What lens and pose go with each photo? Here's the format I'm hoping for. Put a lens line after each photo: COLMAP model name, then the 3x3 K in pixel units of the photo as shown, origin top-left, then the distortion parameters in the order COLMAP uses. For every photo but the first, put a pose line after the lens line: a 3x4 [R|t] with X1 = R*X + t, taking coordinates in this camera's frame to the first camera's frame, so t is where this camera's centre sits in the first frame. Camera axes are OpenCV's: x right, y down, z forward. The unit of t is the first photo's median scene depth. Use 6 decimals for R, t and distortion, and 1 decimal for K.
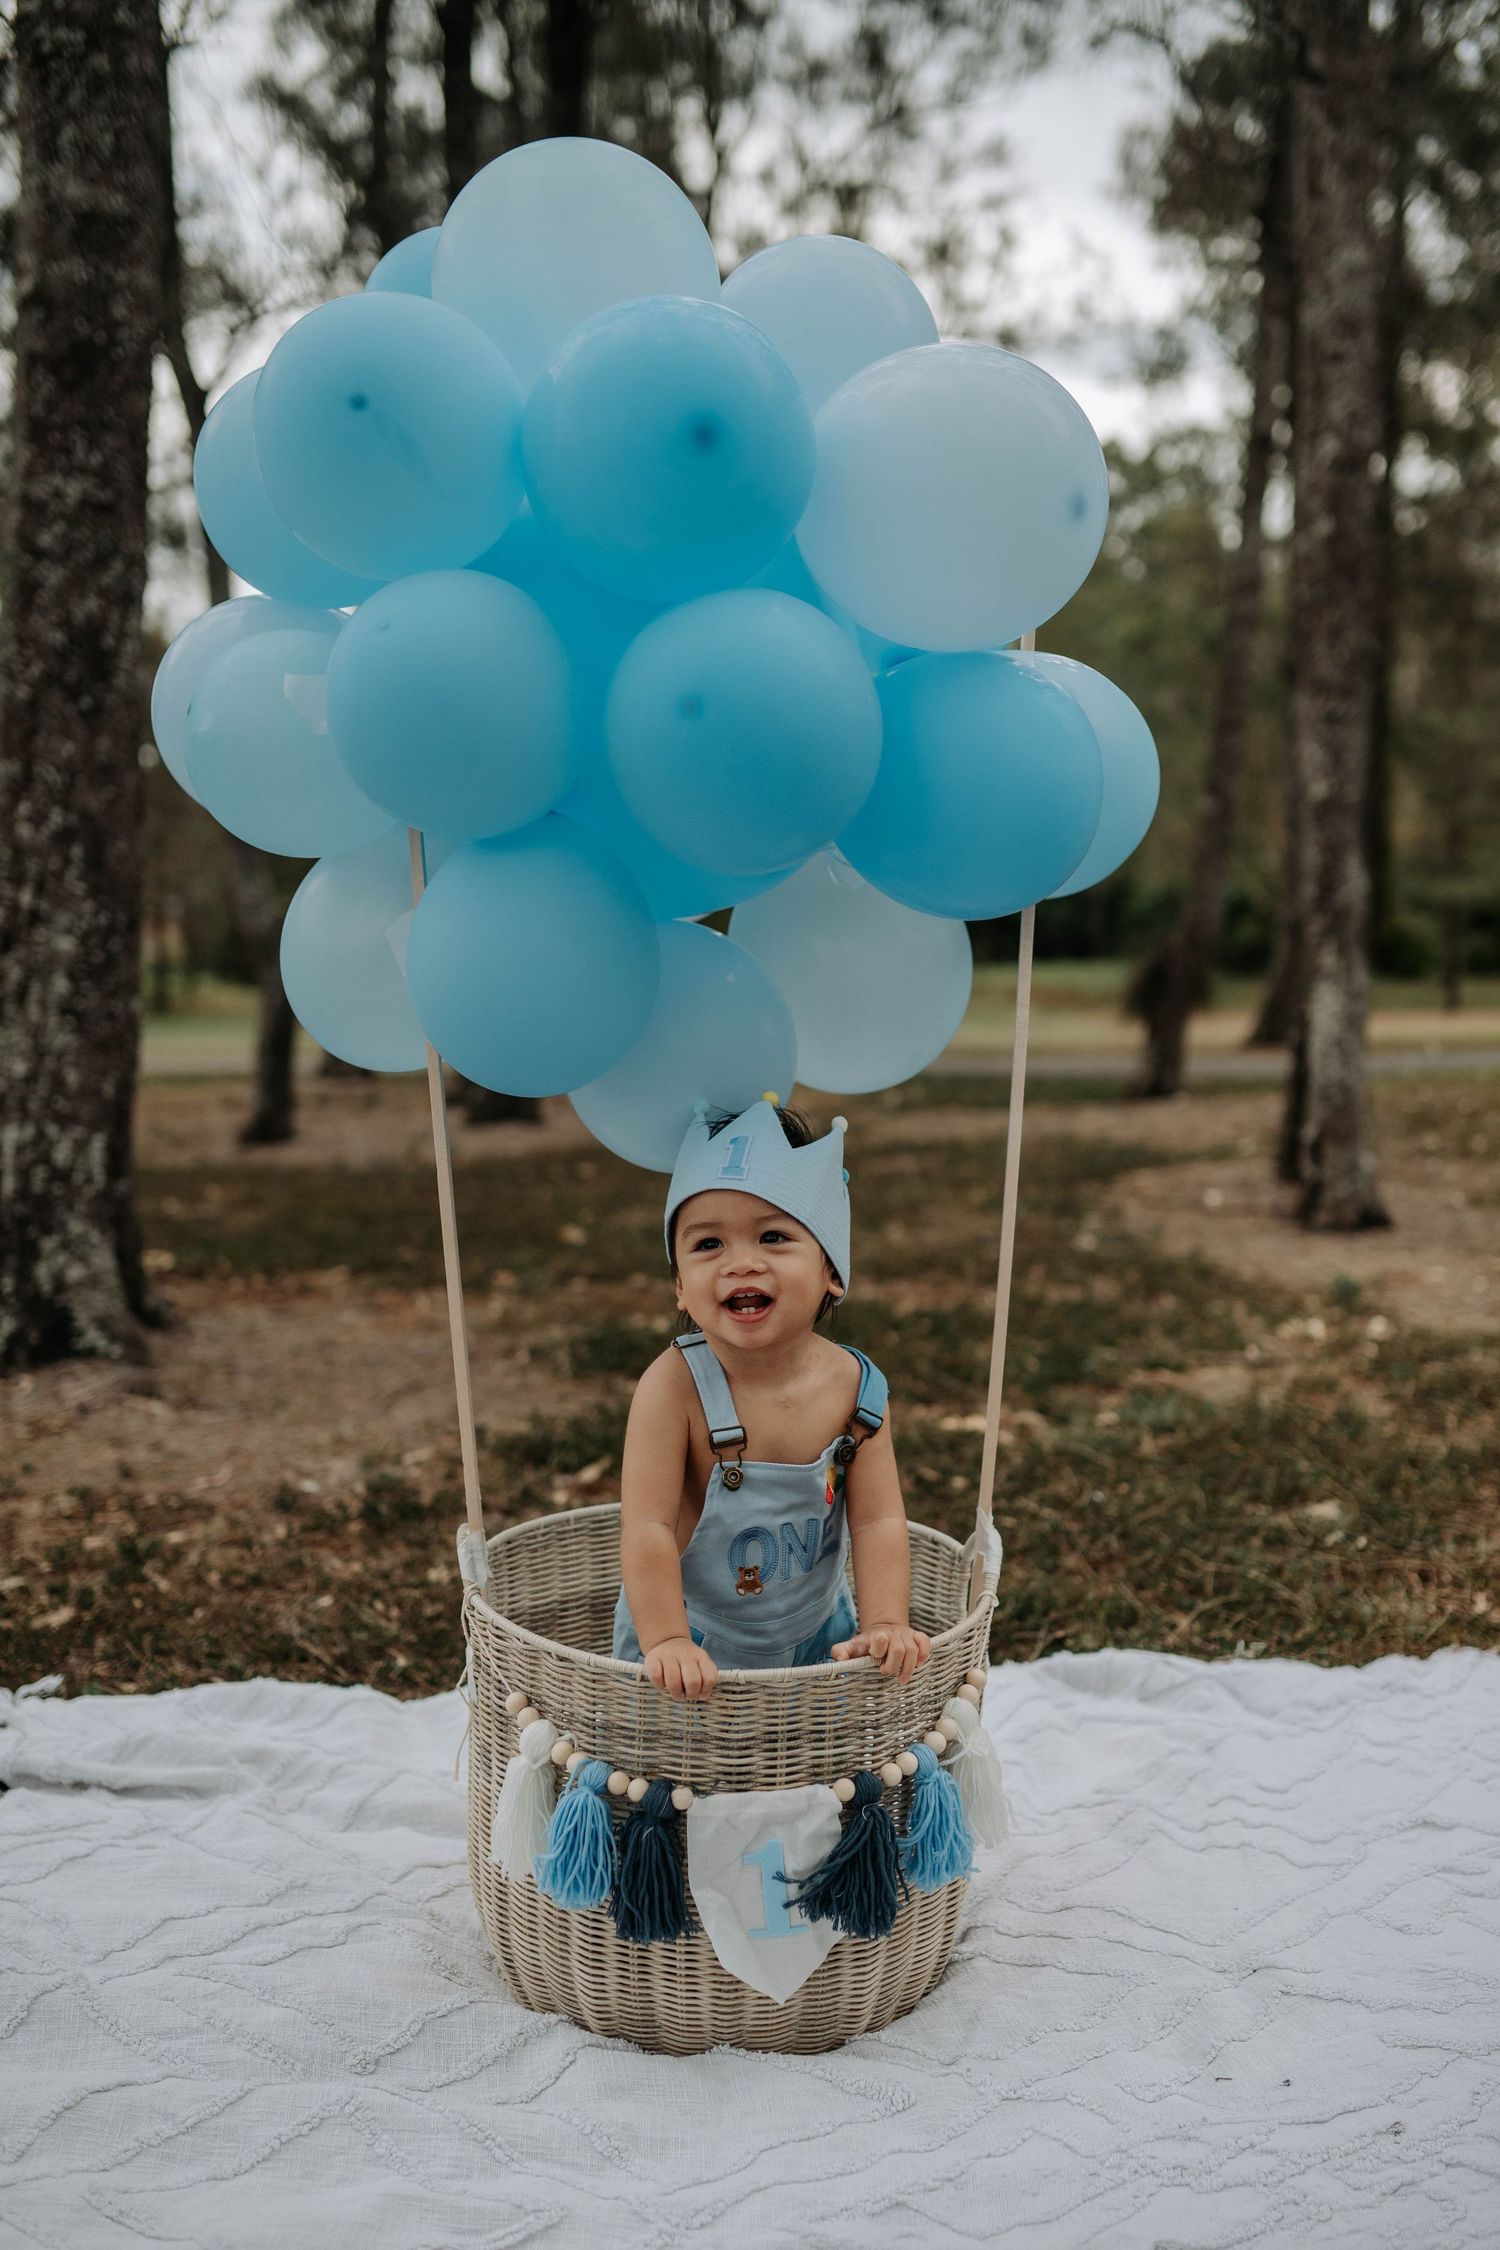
lens RADIAL K [[2273.6, 0, 727.5], [0, 2273.6, 1126.1], [0, 0, 1]] dist [-0.059784, 0.109424]
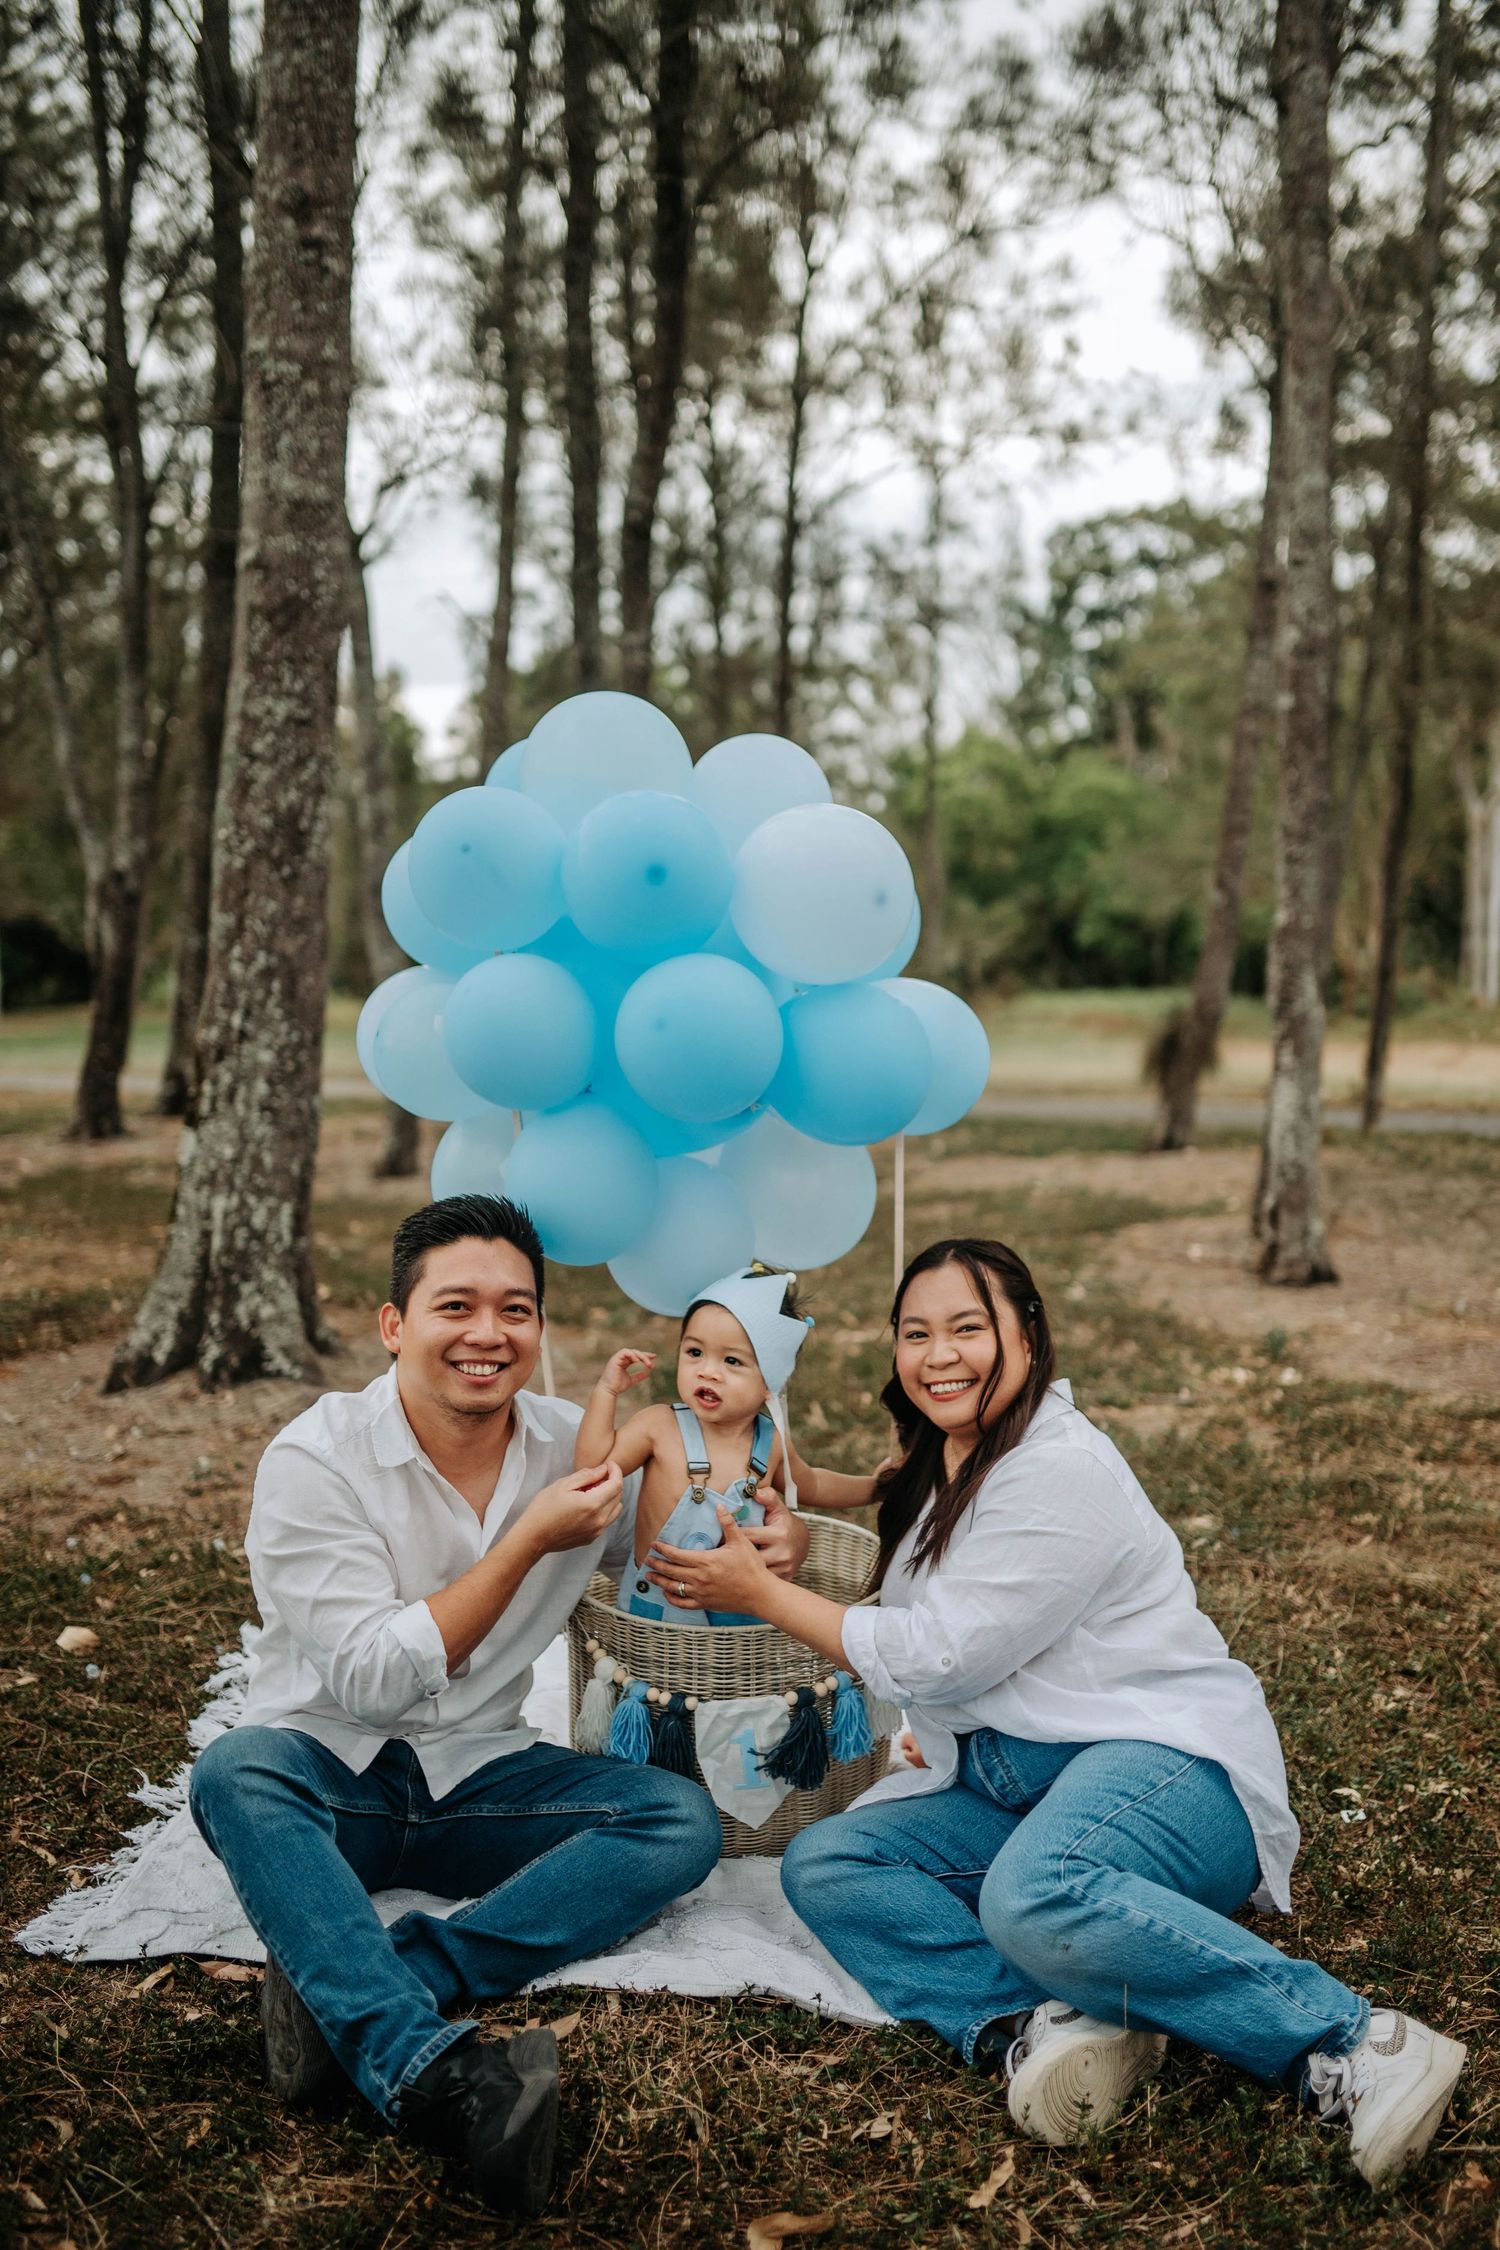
lens RADIAL K [[2257.1, 0, 751.7], [0, 2257.1, 1037.0], [0, 0, 1]] dist [-0.068010, 0.119784]
pose [[0.999341, 0.017591, -0.031756, 0.025508], [-0.018630, 0.999290, -0.032745, -0.054603], [0.031157, 0.033315, 0.998959, -0.275731]]
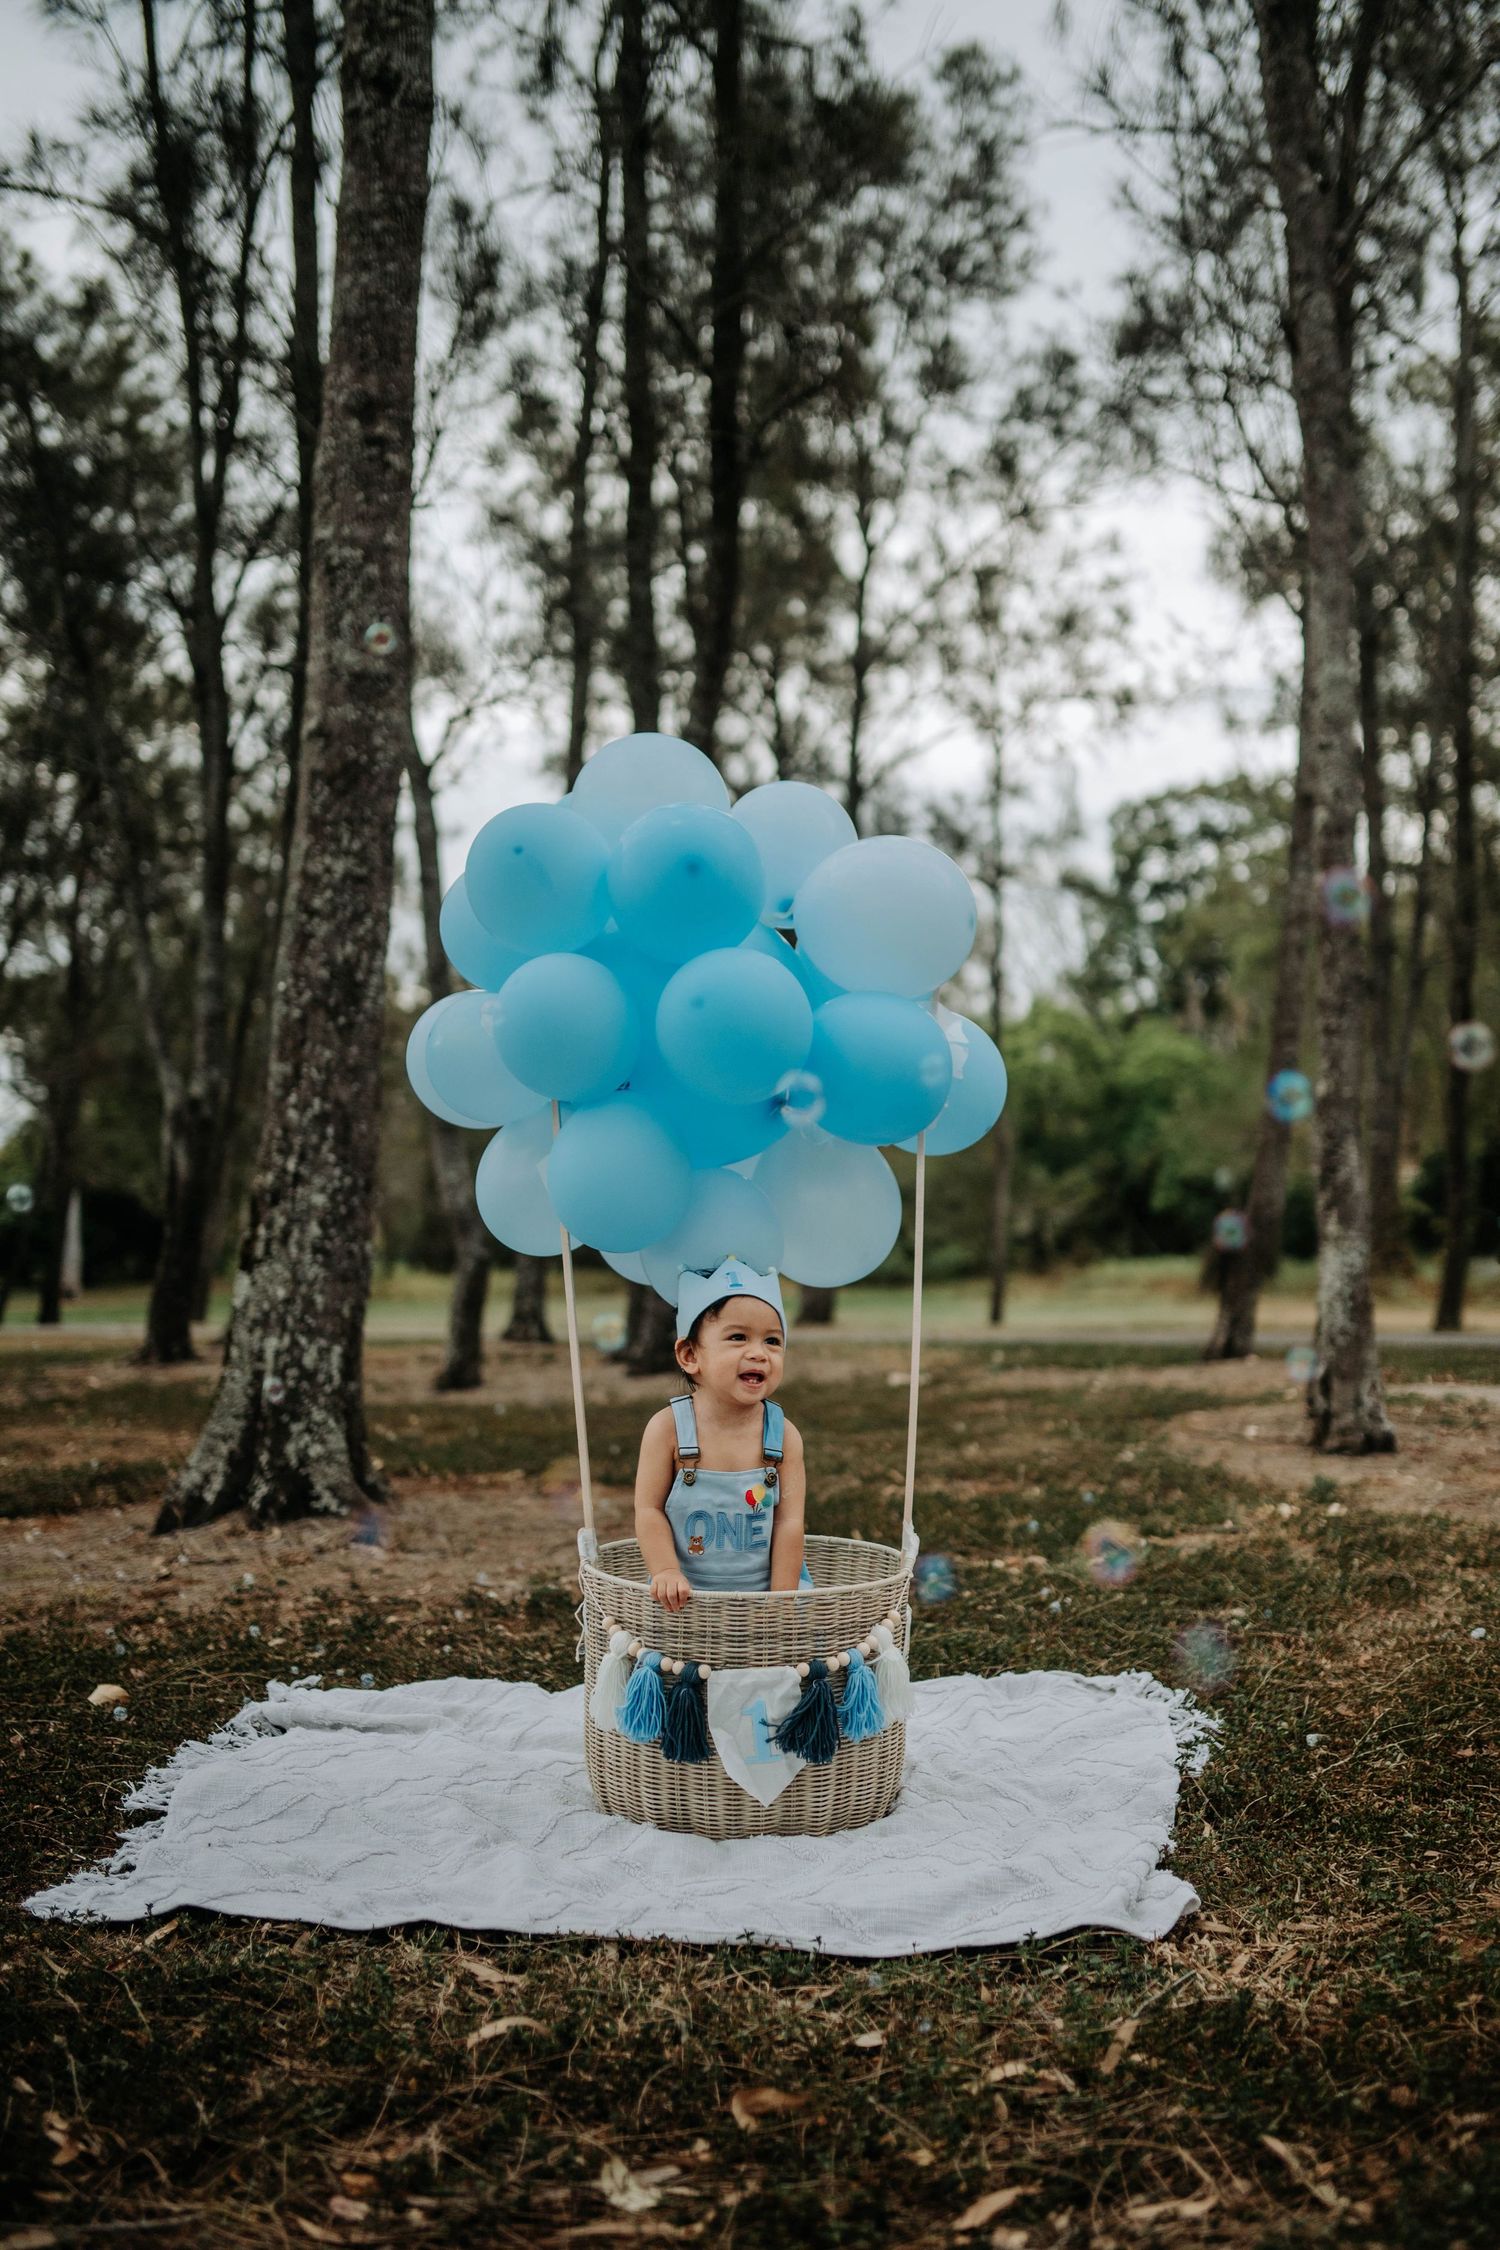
lens RADIAL K [[2257.1, 0, 751.7], [0, 2257.1, 1037.0], [0, 0, 1]] dist [-0.068010, 0.119784]
pose [[0.997492, 0.000571, -0.070774, 0.054564], [-0.012734, 0.985096, -0.171535, 0.049134], [0.069621, 0.172006, 0.982633, -0.298148]]
